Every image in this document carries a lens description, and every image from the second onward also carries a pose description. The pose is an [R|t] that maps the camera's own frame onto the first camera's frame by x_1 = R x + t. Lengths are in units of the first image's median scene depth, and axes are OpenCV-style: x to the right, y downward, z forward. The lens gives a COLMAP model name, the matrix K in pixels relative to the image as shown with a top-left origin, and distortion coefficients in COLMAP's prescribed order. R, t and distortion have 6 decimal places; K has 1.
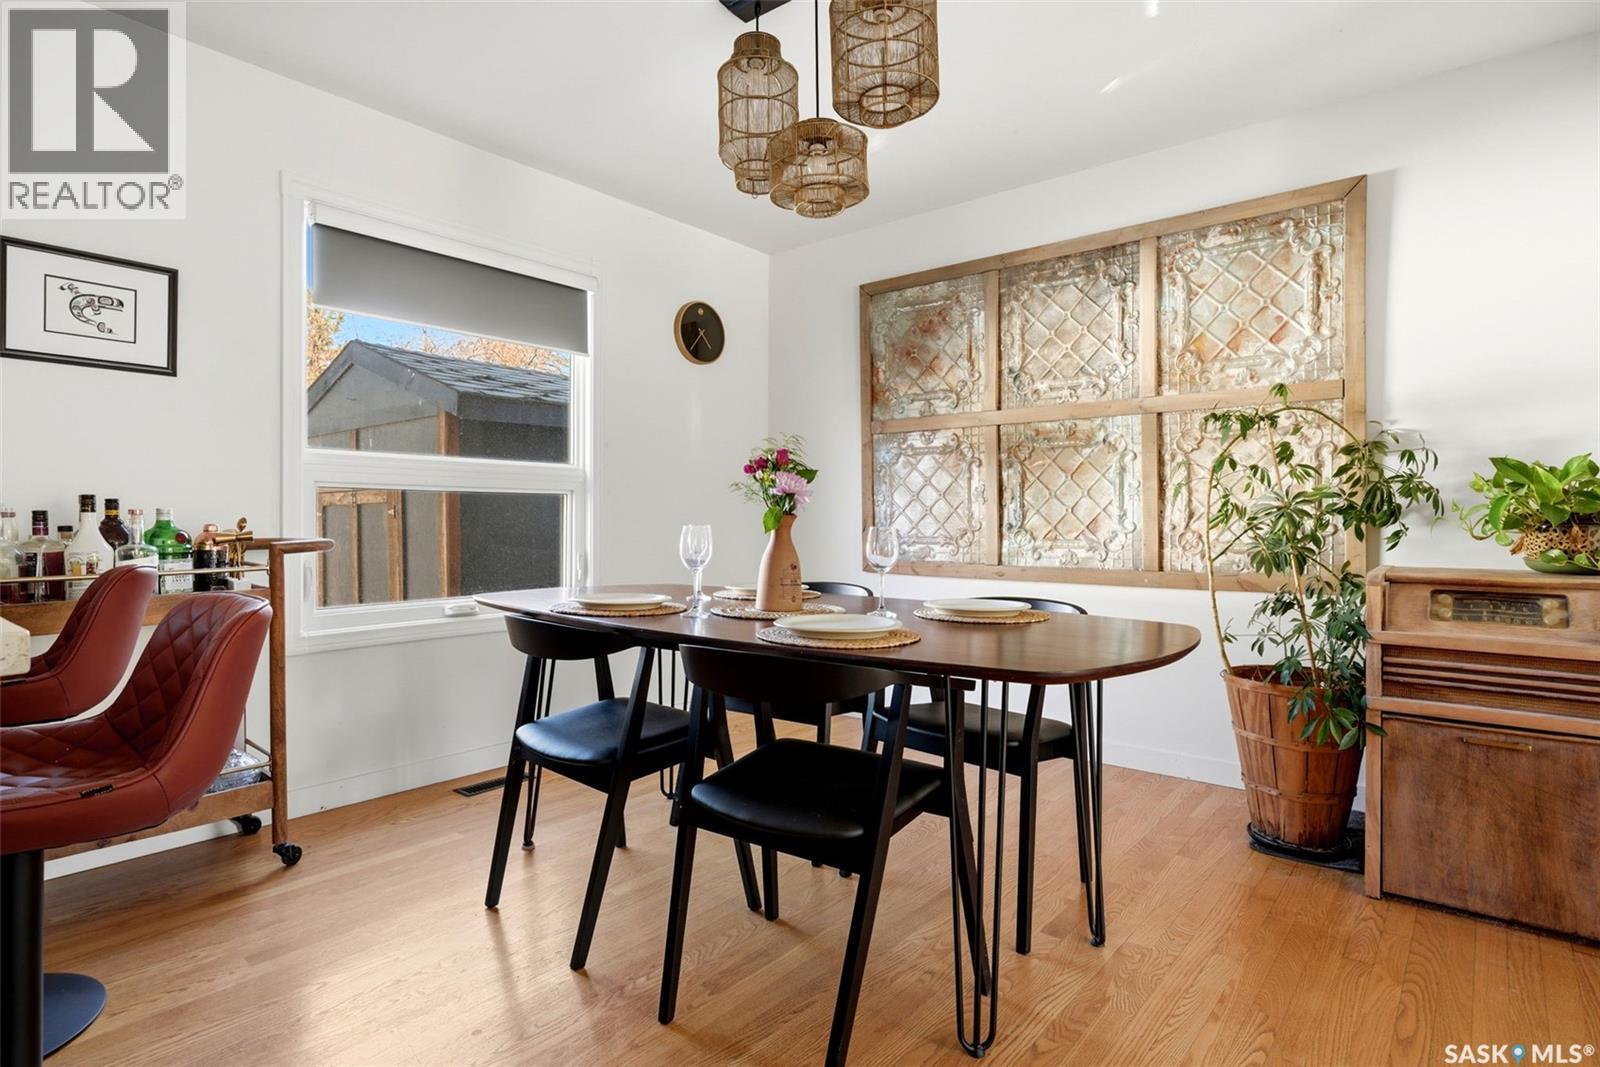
lens RADIAL K [[833.3, 0, 798.6], [0, 833.3, 522.7], [0, 0, 1]] dist [-0.000784, 0.001316]
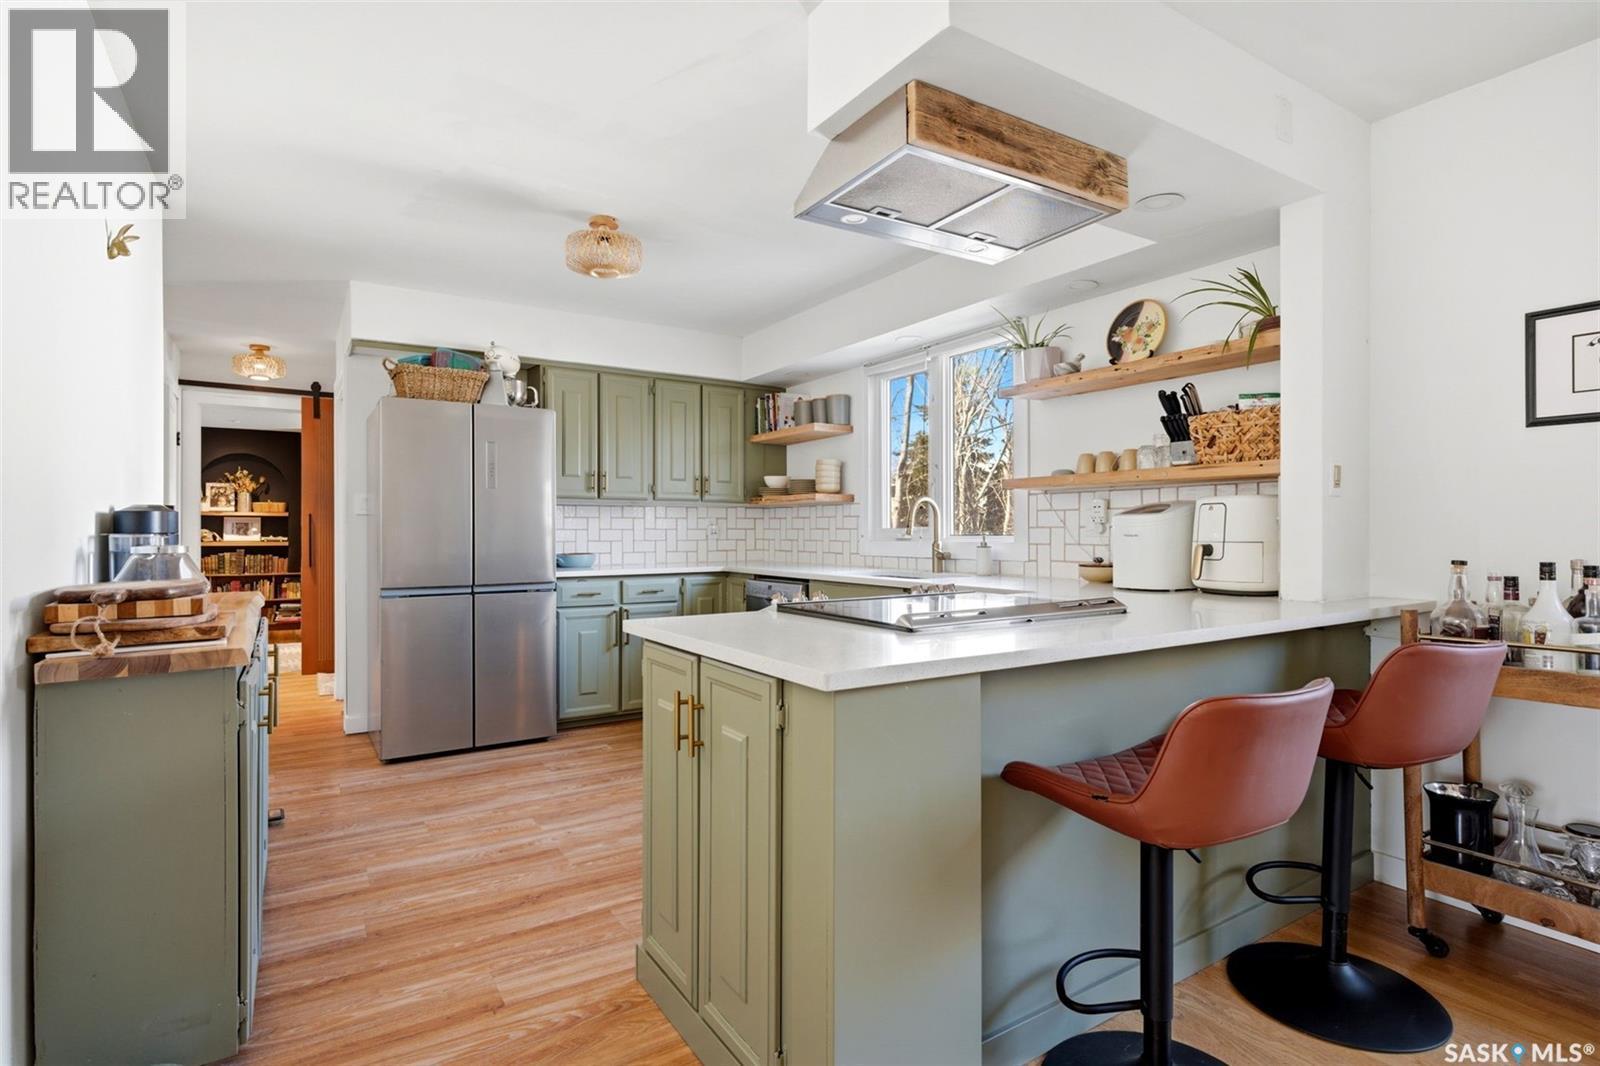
lens RADIAL K [[803.3, 0, 800.8], [0, 803.3, 529.2], [0, 0, 1]] dist [0.005345, -0.001733]
pose [[-0.305215, -0.002844, -0.952279, 0.188367], [-0.001330, 0.999996, -0.002561, -0.040456], [0.952282, 0.000485, -0.305218, 0.265408]]
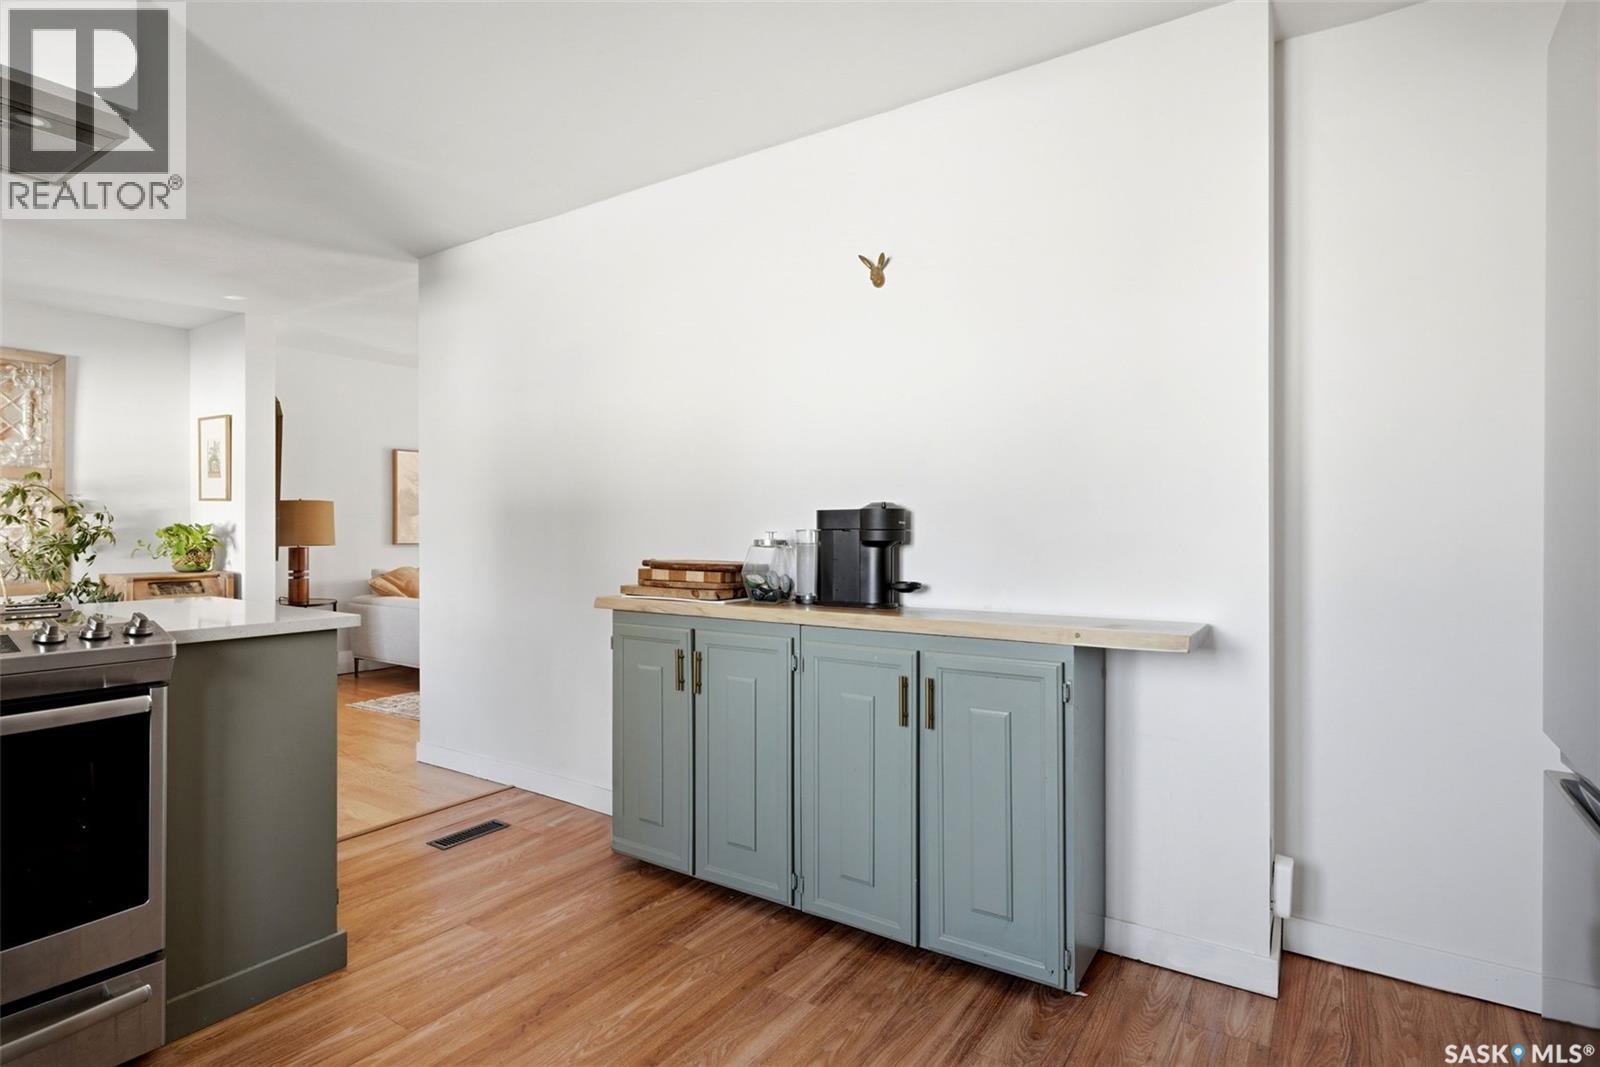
lens RADIAL K [[833.3, 0, 811.9], [0, 833.3, 528.9], [0, 0, 1]] dist [-0.000784, 0.001316]
pose [[-0.107245, -0.003889, 0.994225, -0.992443], [0.001252, 0.999991, 0.004047, -0.042172], [-0.994232, 0.001679, -0.107239, -0.309183]]
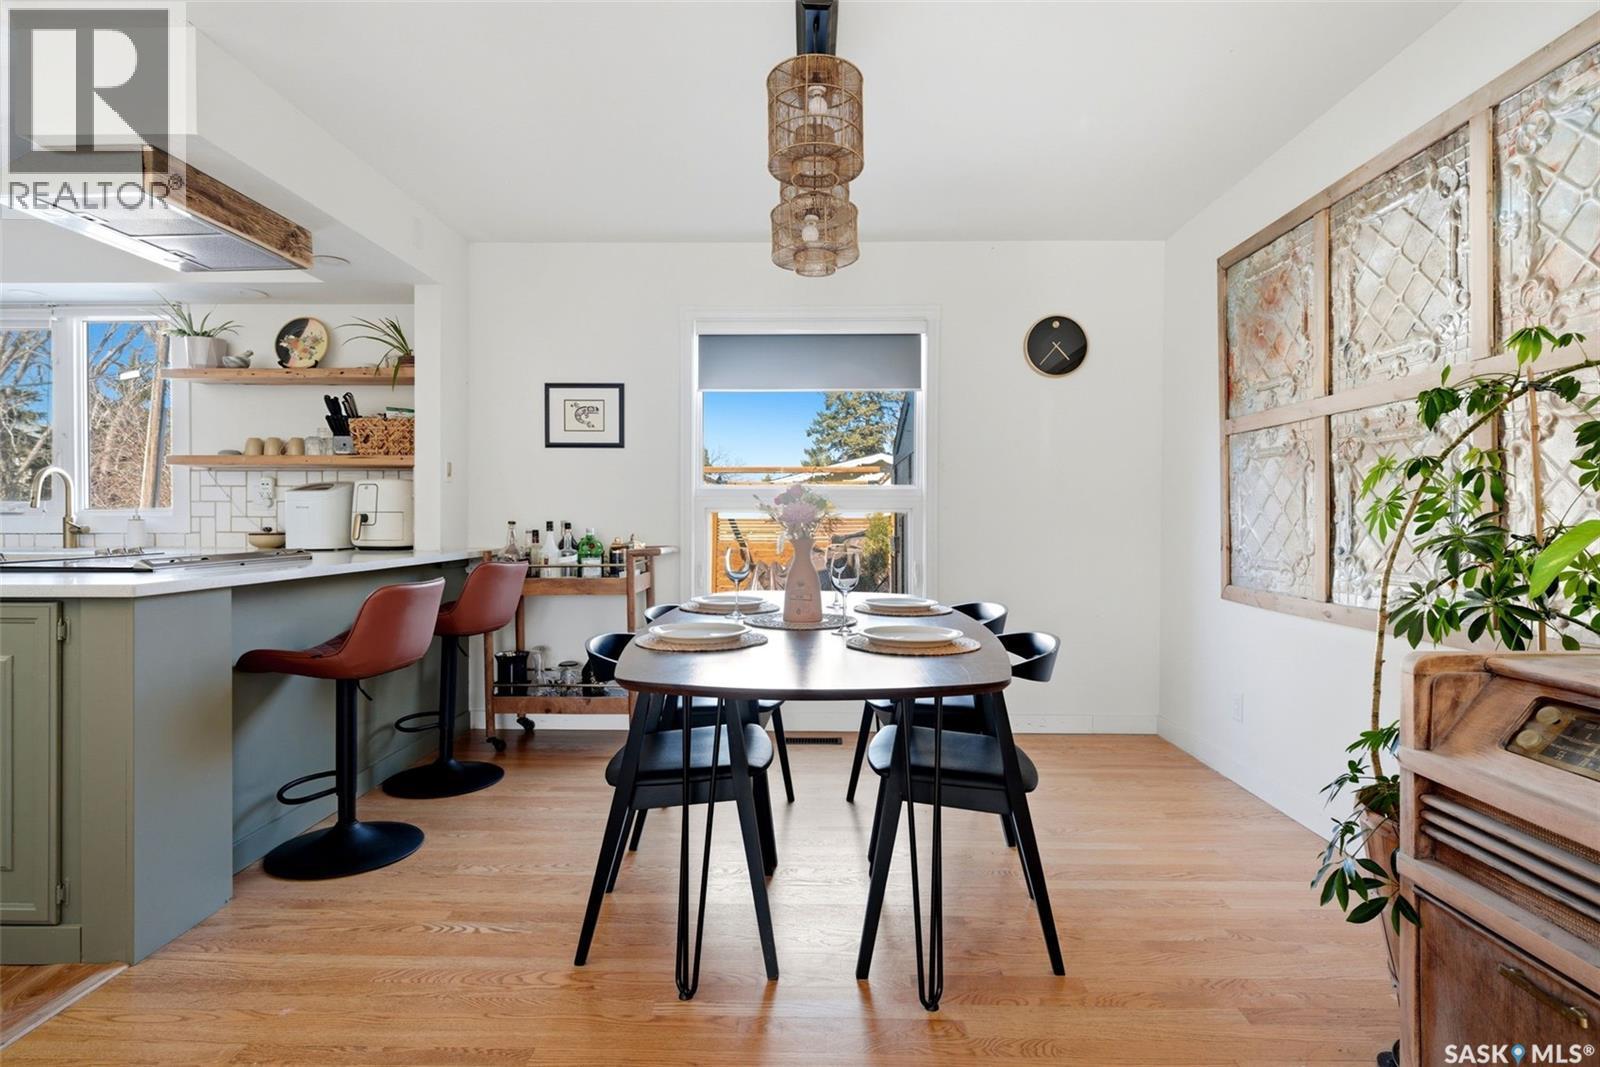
lens RADIAL K [[833.3, 0, 802.3], [0, 833.3, 528.3], [0, 0, 1]] dist [-0.000784, 0.001316]
pose [[0.623465, 0.008879, -0.781801, 0.548378], [-0.004109, 0.999959, 0.008079, -0.020784], [0.781841, -0.001824, 0.623476, 0.169477]]
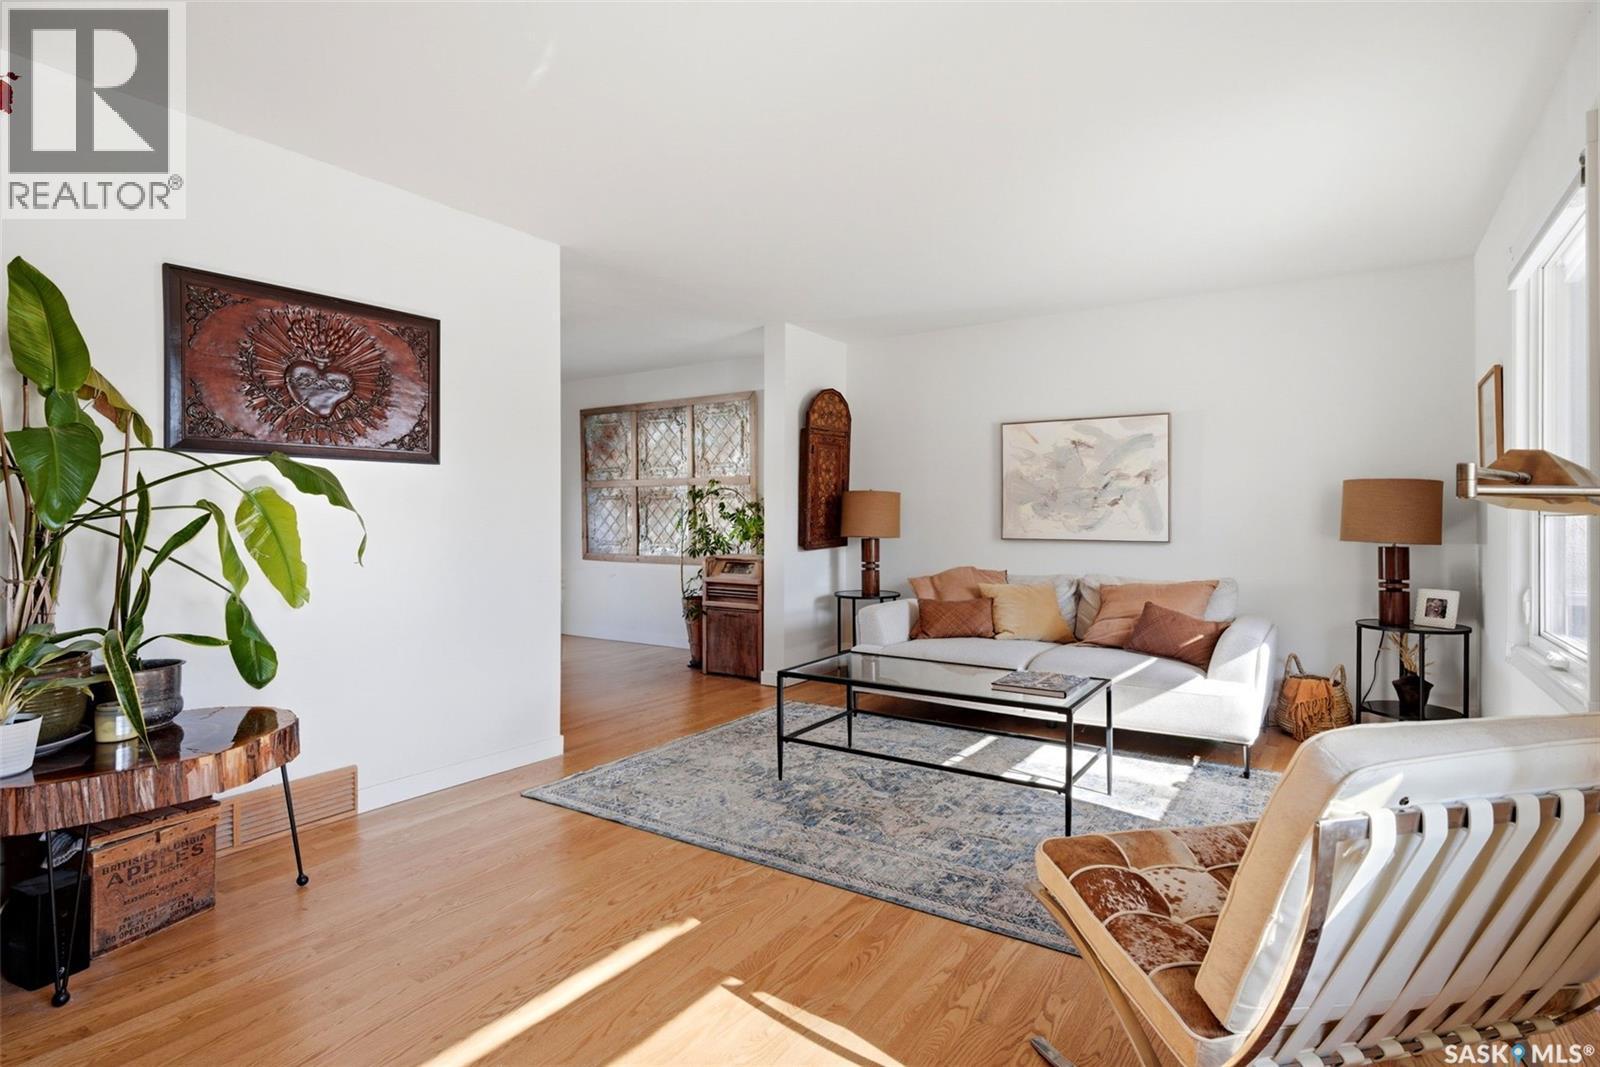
lens RADIAL K [[833.3, 0, 794.6], [0, 833.3, 519.7], [0, 0, 1]] dist [-0.000784, 0.001316]
pose [[0.996369, -0.002868, 0.085095, 0.465514], [0.002656, 0.999993, 0.002600, -0.042245], [-0.085102, -0.002364, 0.996369, -1.101191]]
